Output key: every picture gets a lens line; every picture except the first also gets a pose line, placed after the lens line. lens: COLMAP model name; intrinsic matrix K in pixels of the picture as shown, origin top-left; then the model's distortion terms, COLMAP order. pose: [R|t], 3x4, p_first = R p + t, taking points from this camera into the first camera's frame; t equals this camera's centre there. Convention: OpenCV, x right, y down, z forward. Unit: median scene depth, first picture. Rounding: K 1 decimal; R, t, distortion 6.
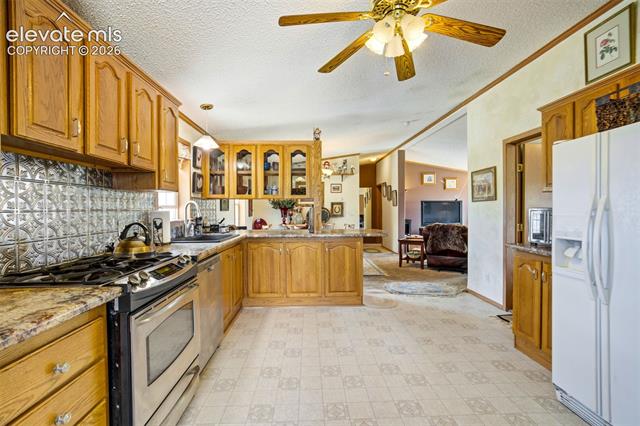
lens RADIAL K [[295.8, 0, 323.4], [0, 295.8, 211.7], [0, 0, 1]] dist [-0.021026, 0.005446]
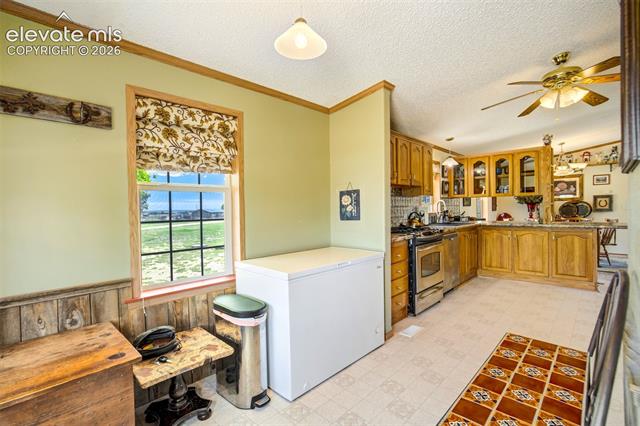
lens RADIAL K [[295.8, 0, 314.4], [0, 295.8, 212.3], [0, 0, 1]] dist [-0.021026, 0.005446]
pose [[0.669281, 0.003034, -0.743003, 0.236724], [0.008875, 0.999888, 0.012078, 0.002769], [0.742957, -0.014678, 0.669179, -0.488337]]
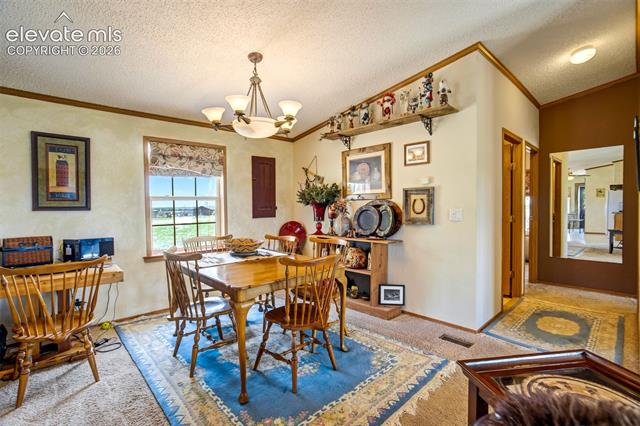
lens RADIAL K [[295.8, 0, 323.2], [0, 295.8, 210.2], [0, 0, 1]] dist [-0.021026, 0.005446]
pose [[0.639663, 0.005643, -0.768635, 0.553034], [0.004221, 0.999932, 0.010854, -0.012659], [0.768644, -0.010187, 0.639596, 1.290264]]
